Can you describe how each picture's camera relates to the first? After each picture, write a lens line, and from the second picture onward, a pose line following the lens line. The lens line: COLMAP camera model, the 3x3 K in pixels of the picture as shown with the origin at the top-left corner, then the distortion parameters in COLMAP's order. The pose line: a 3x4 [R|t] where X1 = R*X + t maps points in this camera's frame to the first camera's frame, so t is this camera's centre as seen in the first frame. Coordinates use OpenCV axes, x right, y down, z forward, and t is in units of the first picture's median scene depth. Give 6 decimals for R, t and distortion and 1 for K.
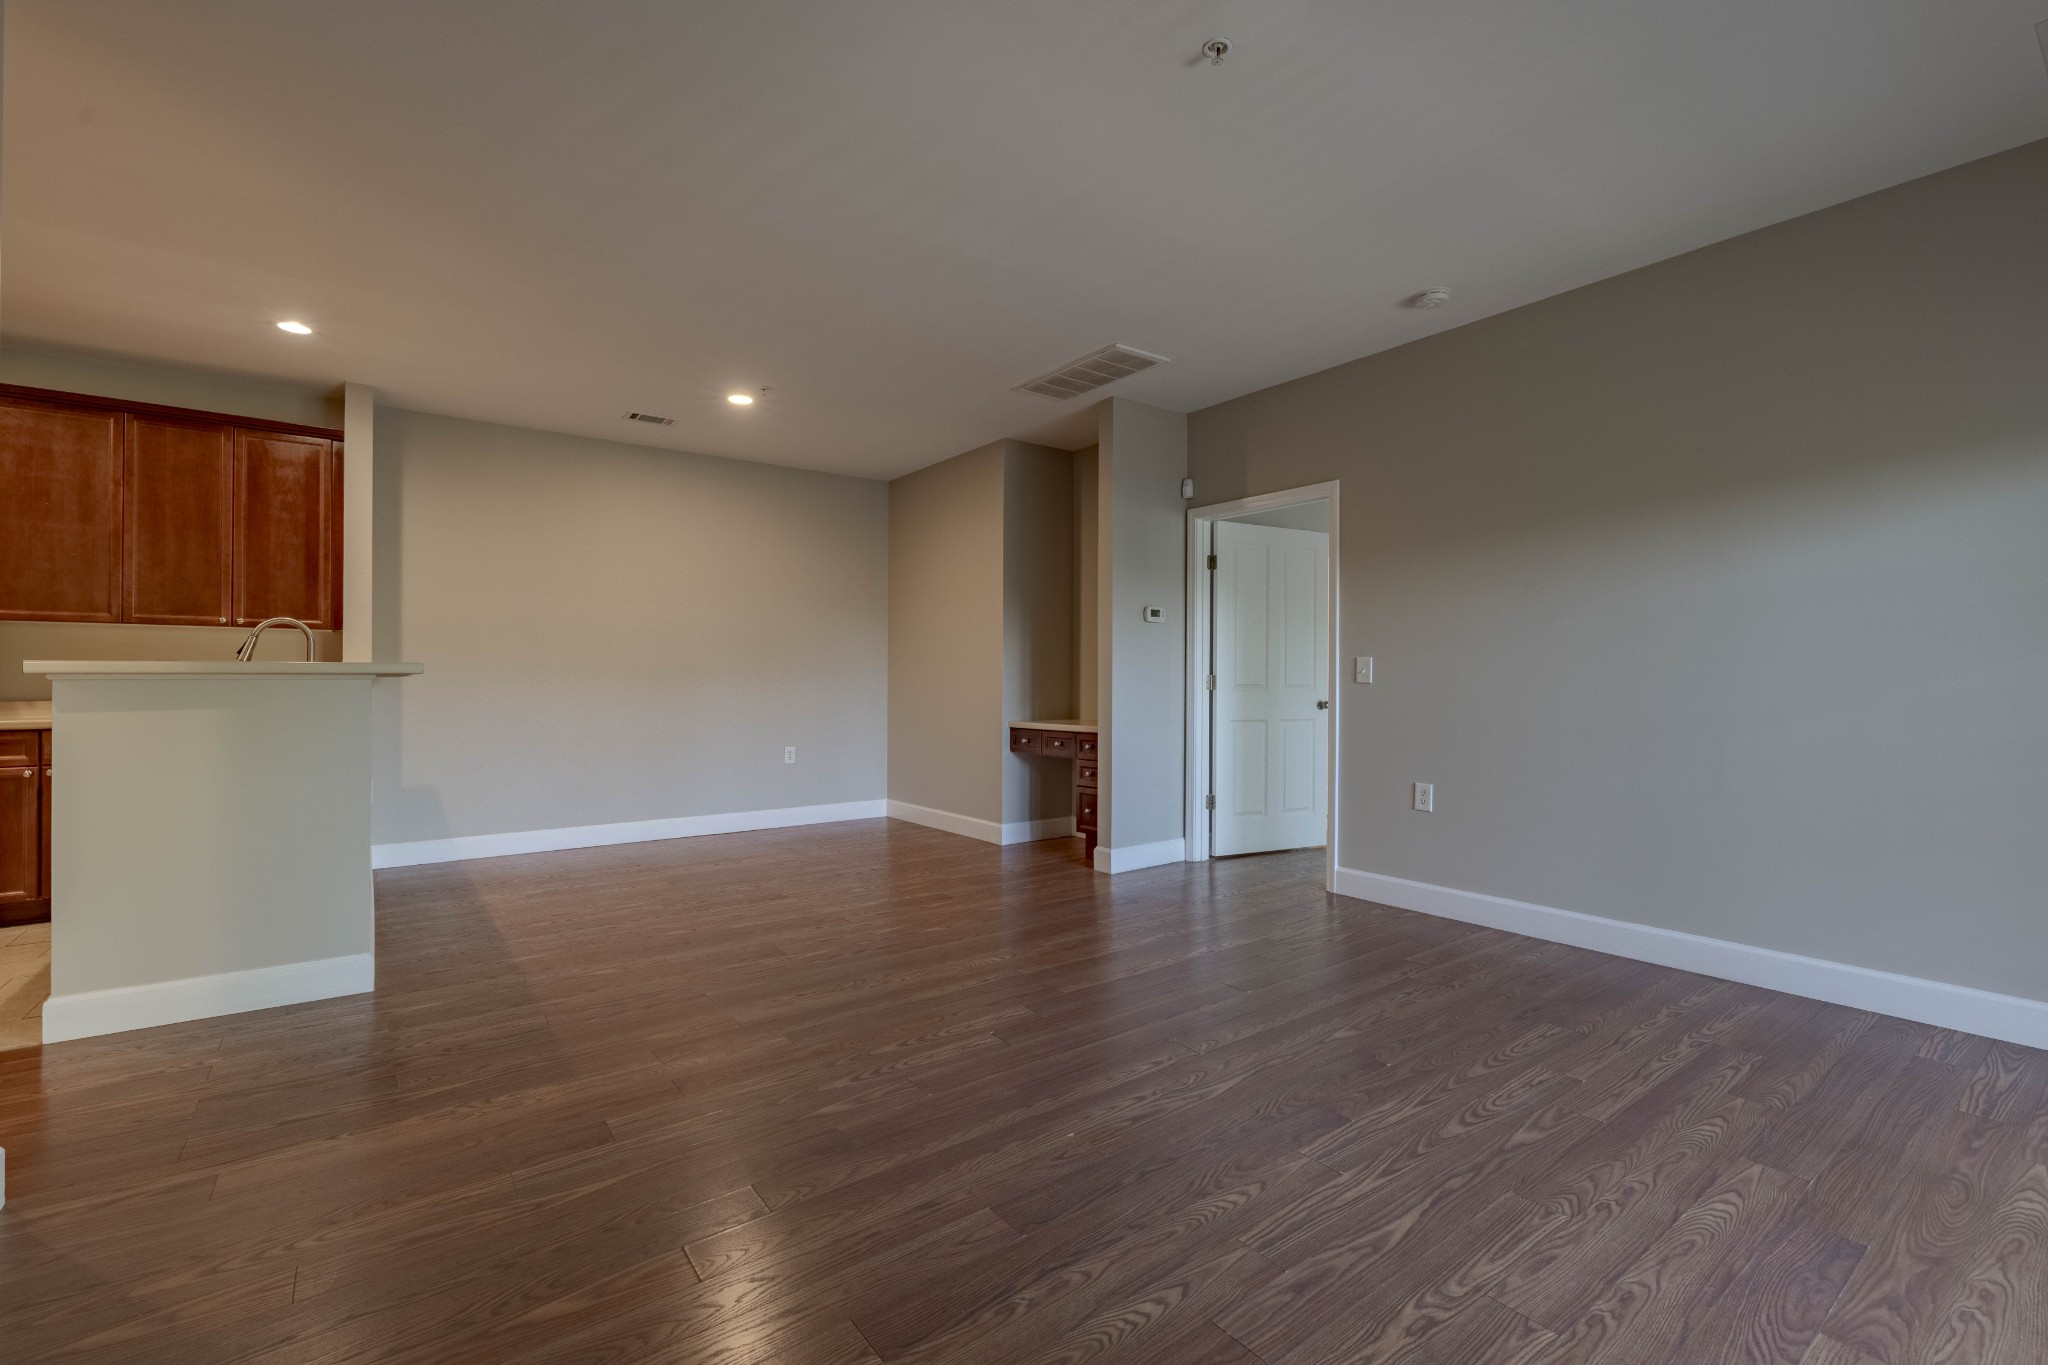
lens RADIAL K [[887.4, 0, 1035.6], [0, 887.4, 675.0], [0, 0, 1]] dist [-0.000873, 0.001623]
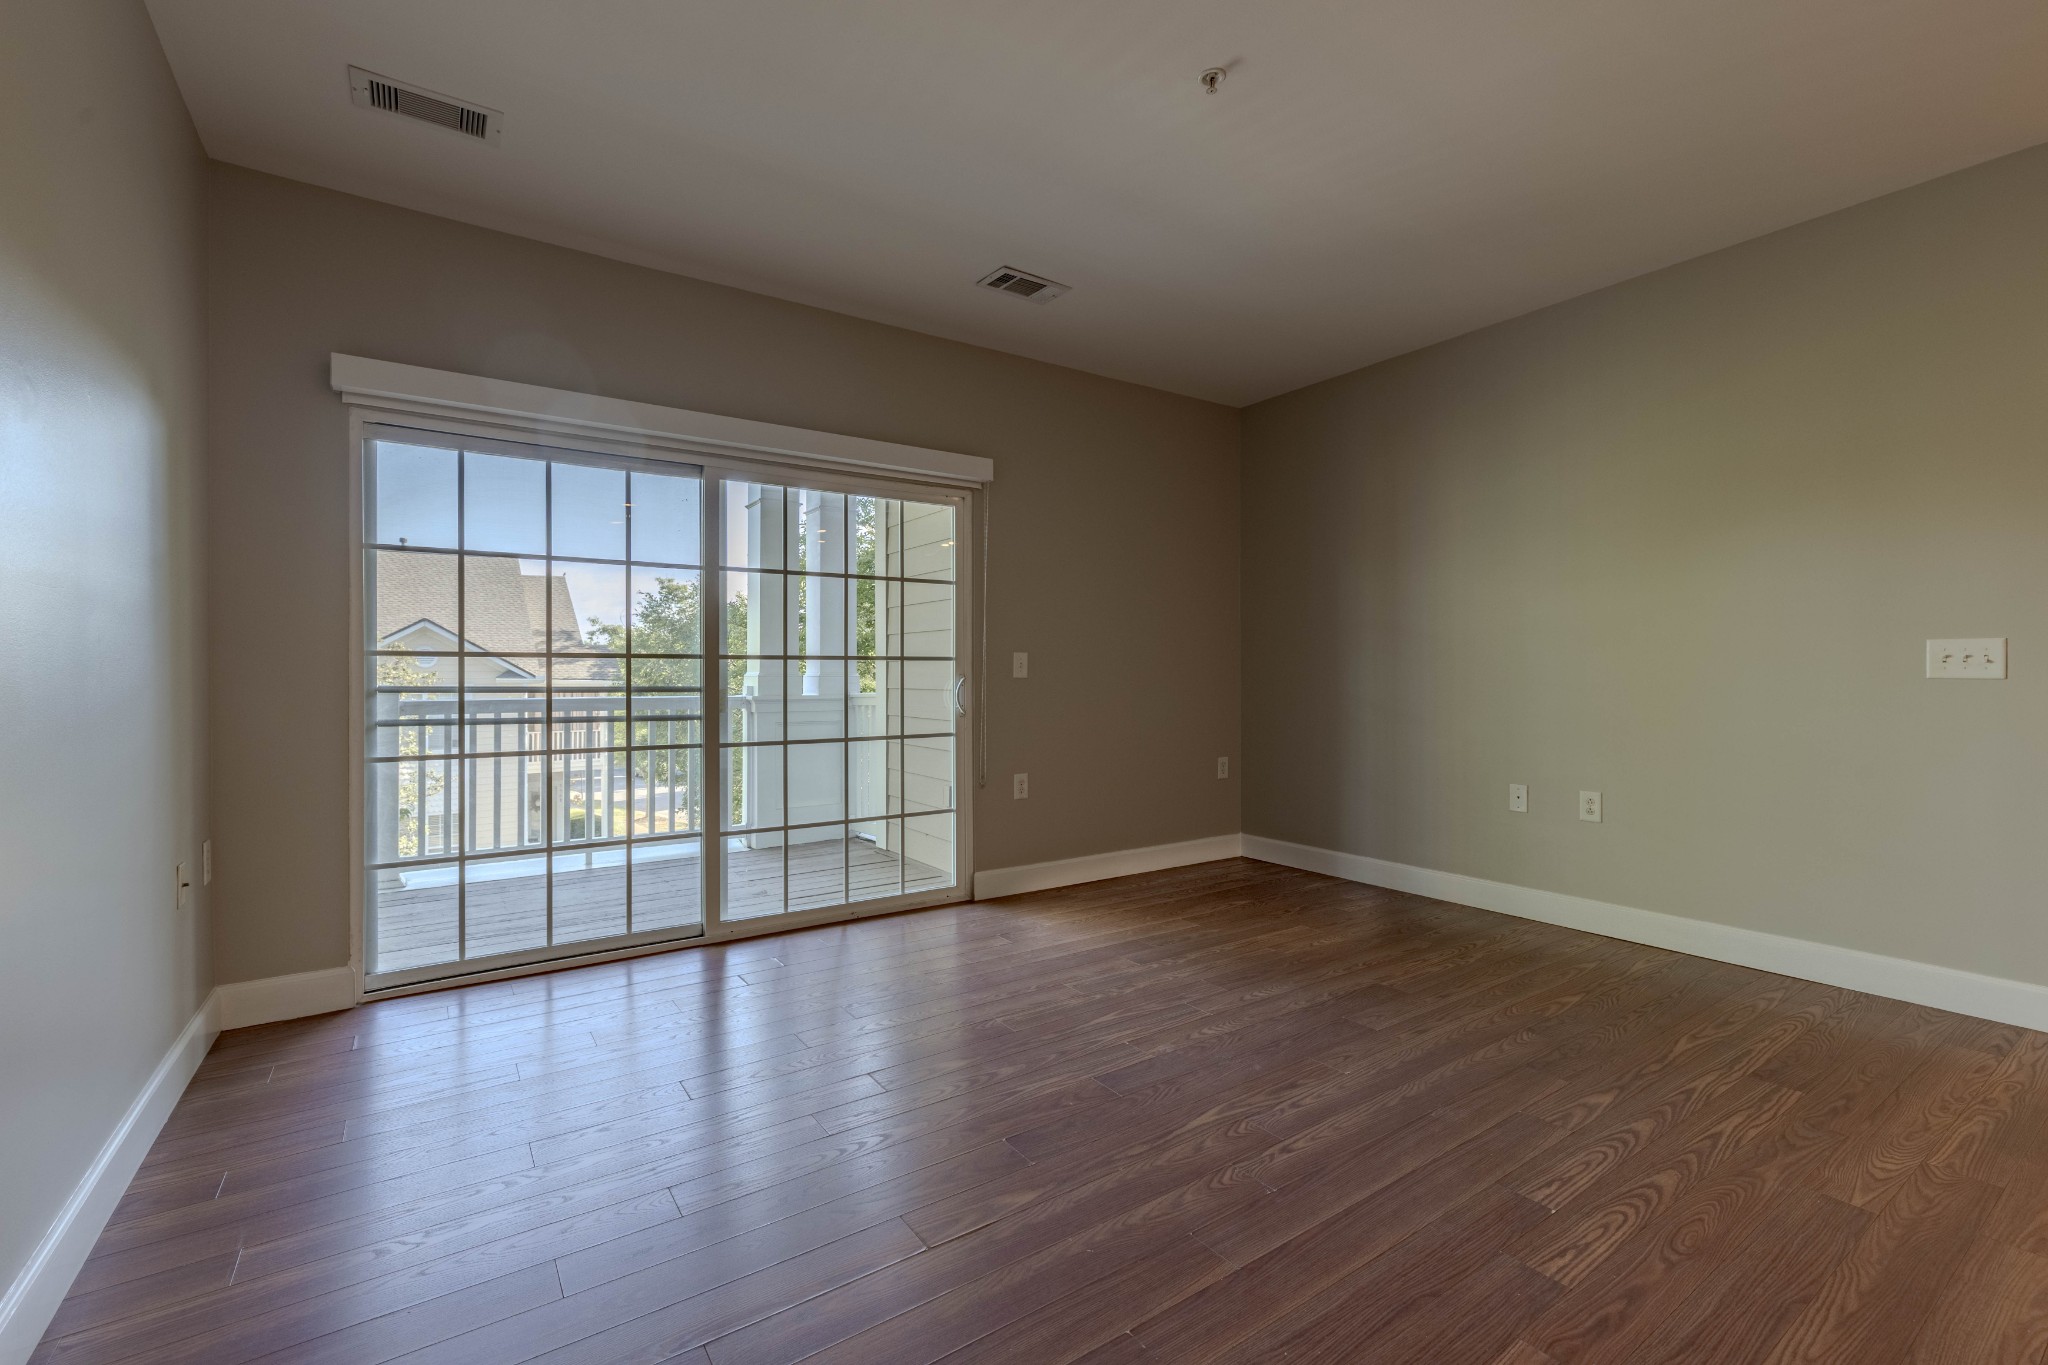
lens RADIAL K [[887.4, 0, 1038.4], [0, 887.4, 670.4], [0, 0, 1]] dist [-0.000873, 0.001623]
pose [[-0.999299, 0.003206, 0.037287, 0.194339], [0.002789, 0.999933, -0.011221, 0.006707], [-0.037320, -0.011109, -0.999242, 1.069578]]
